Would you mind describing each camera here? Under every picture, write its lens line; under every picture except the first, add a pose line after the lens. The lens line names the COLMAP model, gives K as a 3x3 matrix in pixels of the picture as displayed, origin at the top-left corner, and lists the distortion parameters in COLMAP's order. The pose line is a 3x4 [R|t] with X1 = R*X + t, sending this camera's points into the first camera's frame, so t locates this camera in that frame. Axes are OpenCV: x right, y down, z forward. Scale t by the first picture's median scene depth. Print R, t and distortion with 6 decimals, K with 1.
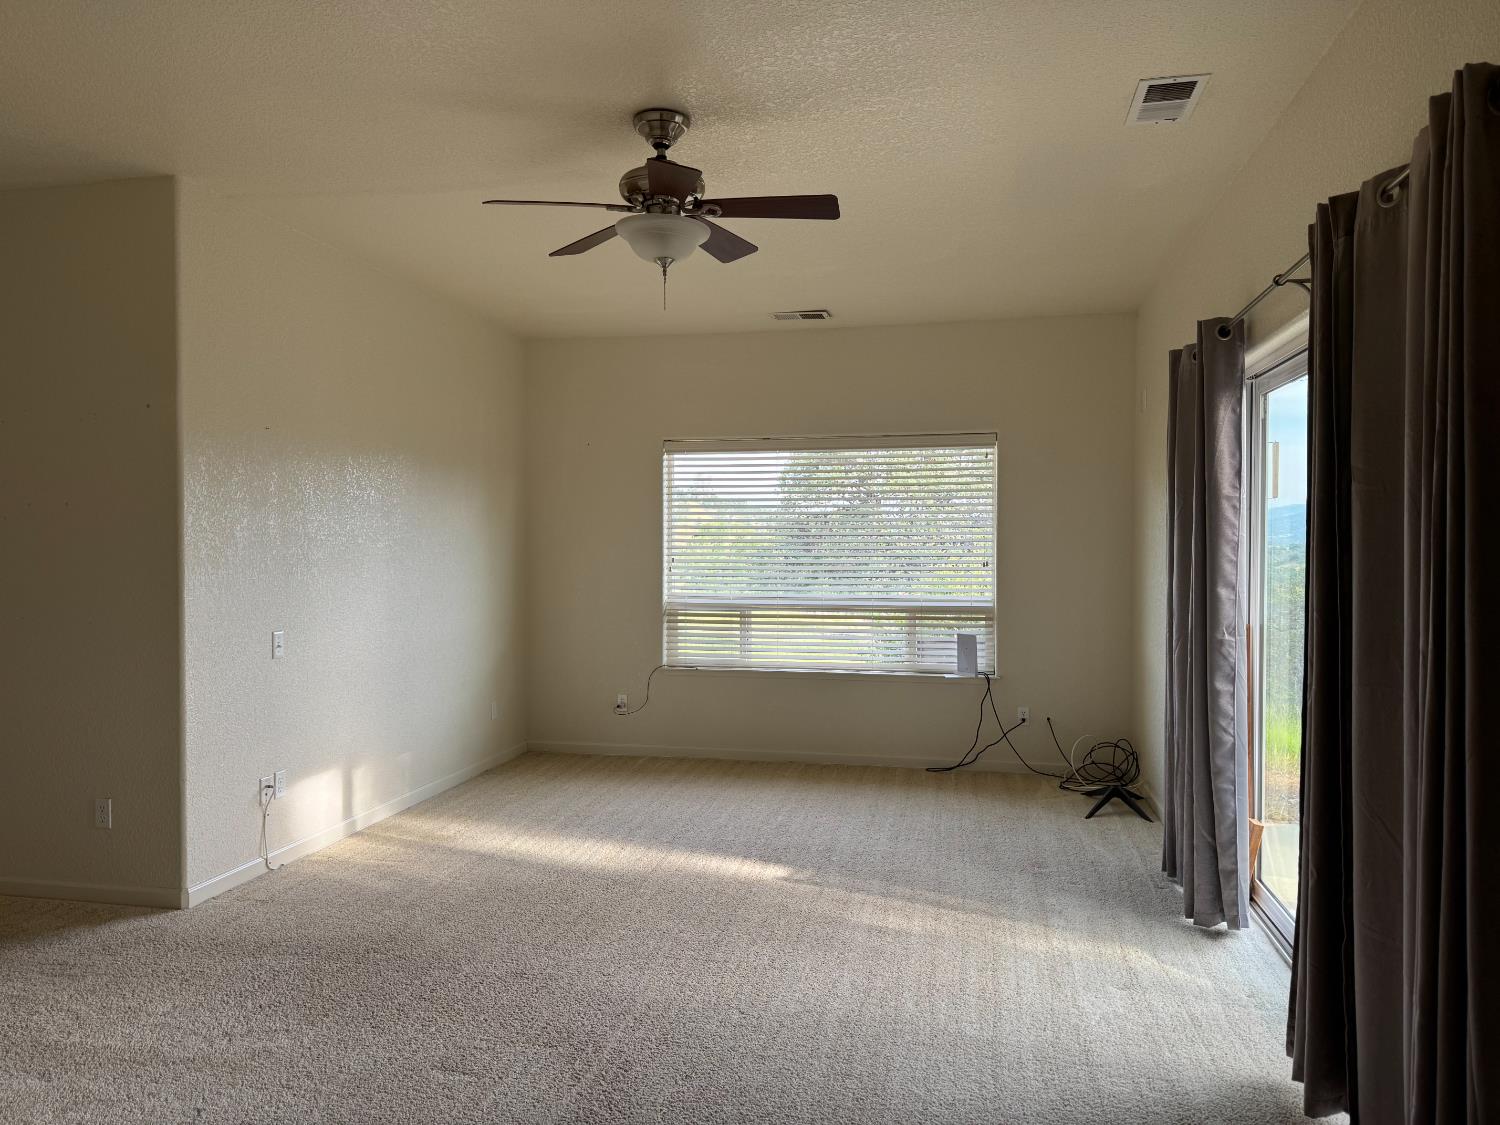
lens RADIAL K [[1052.7, 0, 752.8], [0, 1052.7, 564.8], [0, 0, 1]] dist [0.079522, -0.095241]
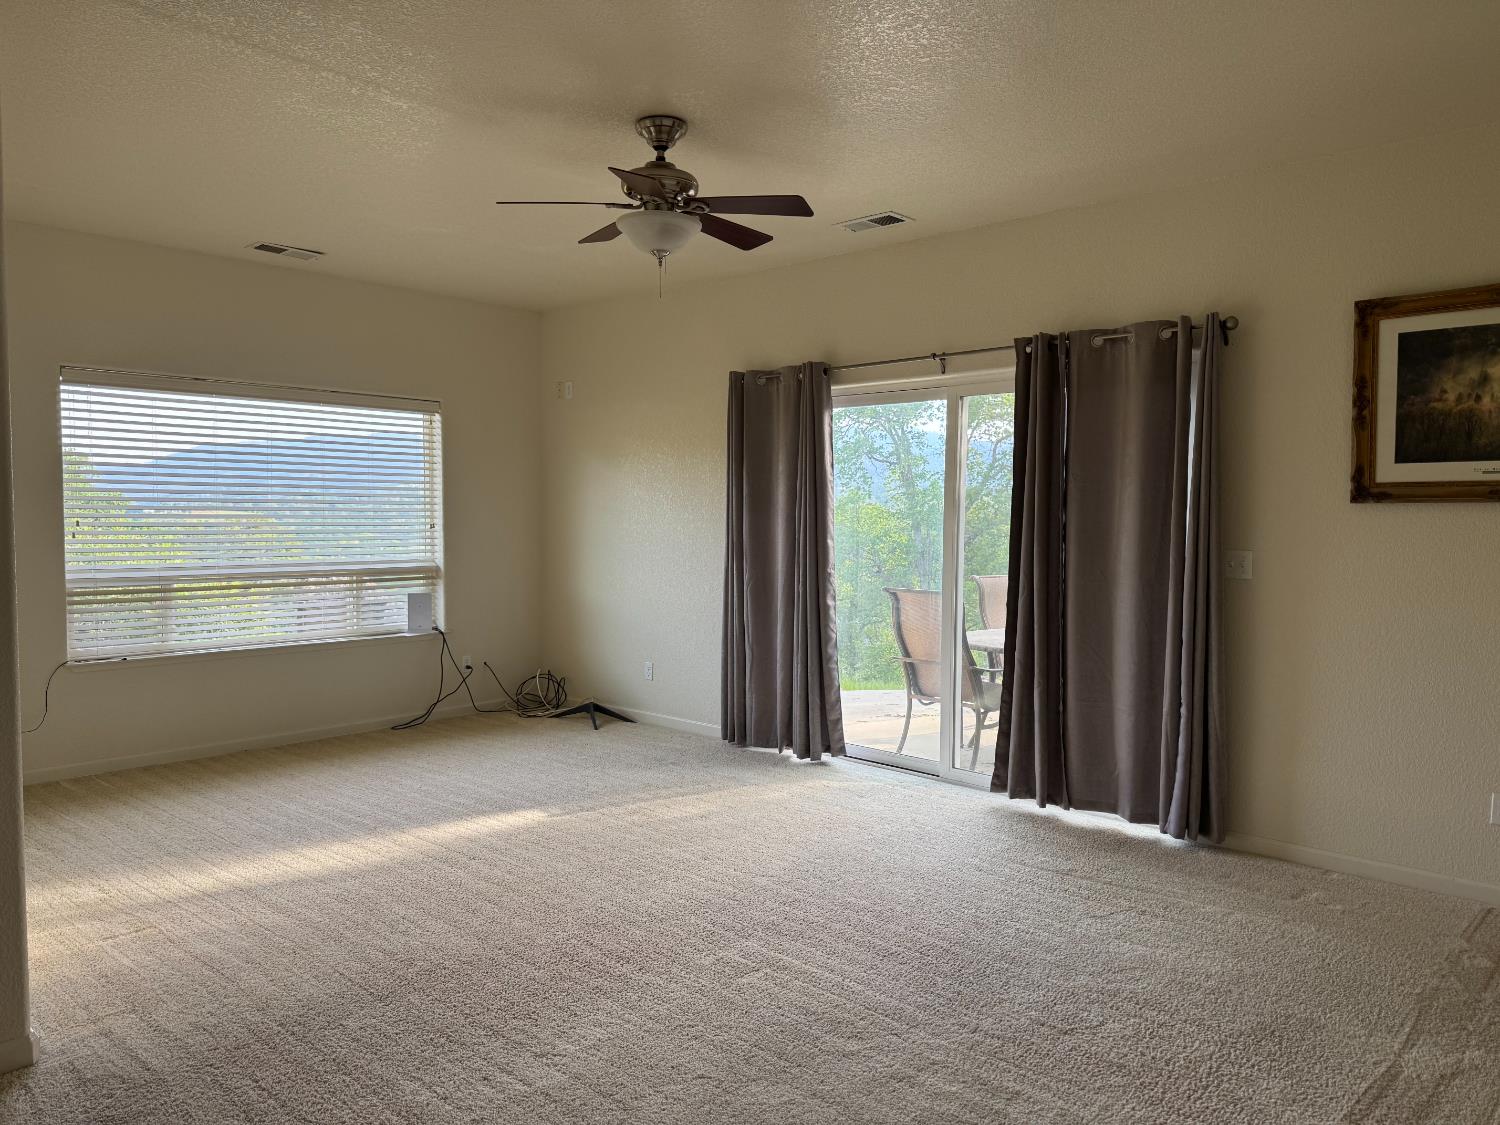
lens RADIAL K [[1052.7, 0, 752.8], [0, 1052.7, 564.8], [0, 0, 1]] dist [0.079522, -0.095241]
pose [[0.506293, -0.038506, 0.861502, -0.735523], [0.007508, 0.999162, 0.040246, -0.002940], [-0.862329, -0.013908, 0.506157, 0.254043]]
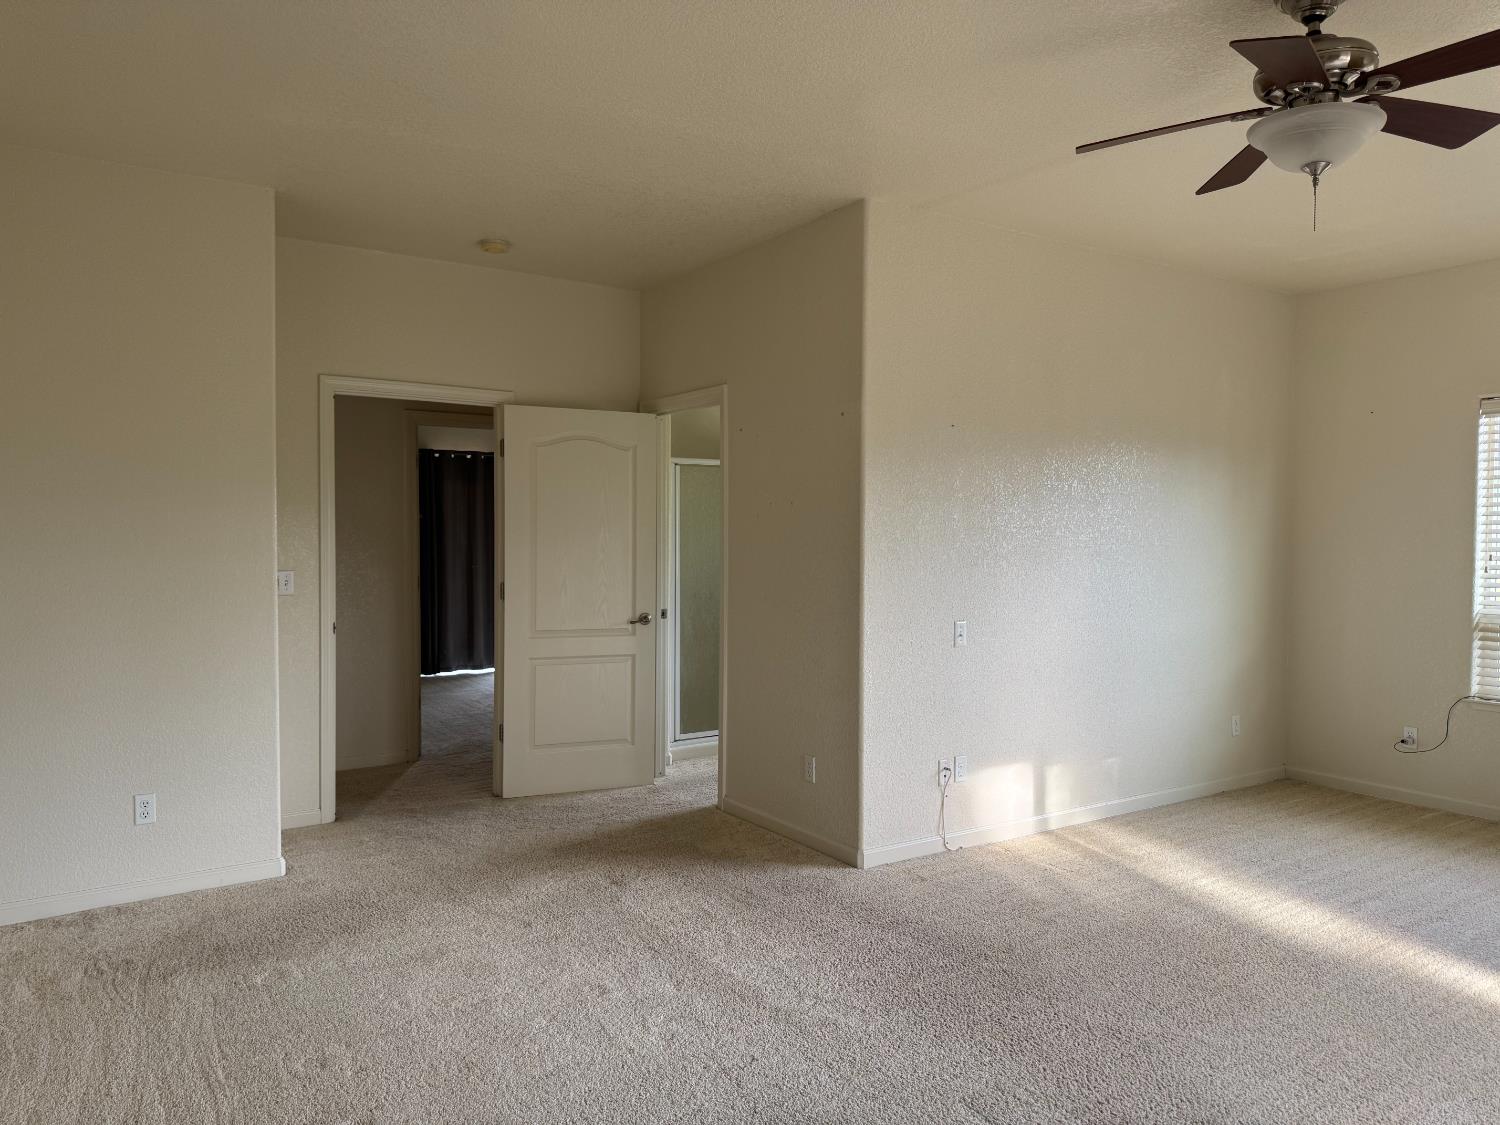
lens RADIAL K [[1052.7, 0, 752.8], [0, 1052.7, 564.8], [0, 0, 1]] dist [0.079522, -0.095241]
pose [[0.714479, 0.022031, -0.699310, 0.121009], [-0.015658, 0.999757, 0.015499, -0.004810], [0.699481, -0.000124, 0.714651, 0.119073]]
